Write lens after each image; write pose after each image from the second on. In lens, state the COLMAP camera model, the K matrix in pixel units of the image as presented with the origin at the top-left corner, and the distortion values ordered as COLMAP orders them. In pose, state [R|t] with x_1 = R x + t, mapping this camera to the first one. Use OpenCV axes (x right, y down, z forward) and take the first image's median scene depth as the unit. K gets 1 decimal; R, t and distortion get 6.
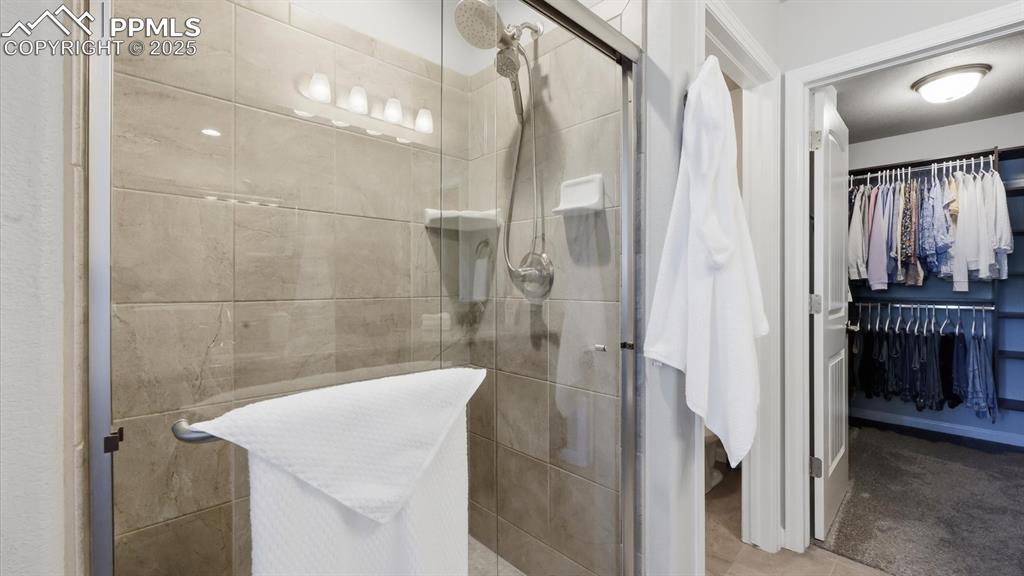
lens RADIAL K [[419.3, 0, 511.3], [0, 419.3, 283.7], [0, 0, 1]] dist [-0.003497, 0.000220]
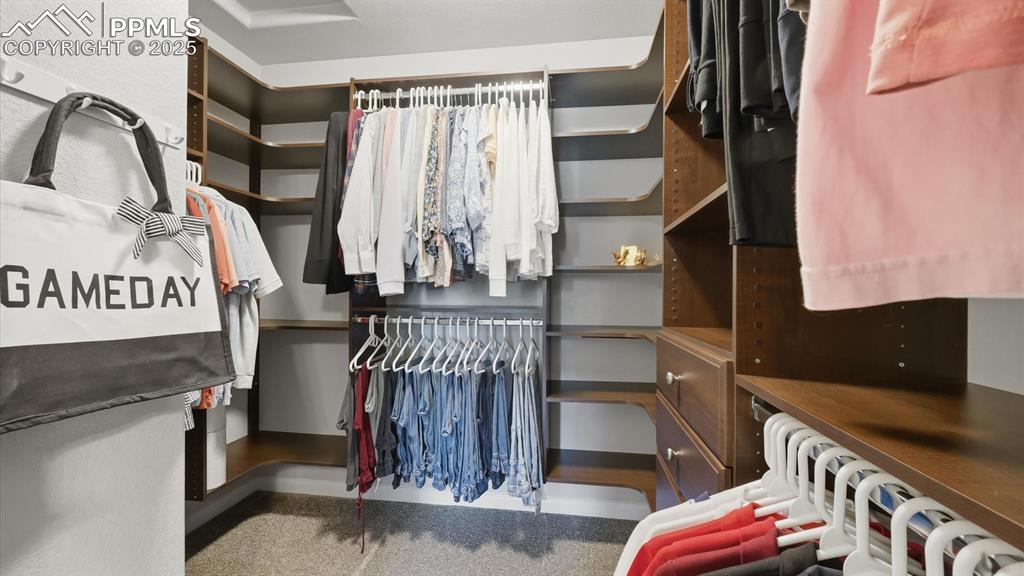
lens RADIAL K [[419.3, 0, 512.1], [0, 419.3, 290.6], [0, 0, 1]] dist [-0.003497, 0.000220]
pose [[0.778812, 0.012581, 0.627131, 0.718053], [-0.011084, 0.999919, -0.006295, 0.012029], [-0.627160, -0.002048, 0.778888, 0.532047]]
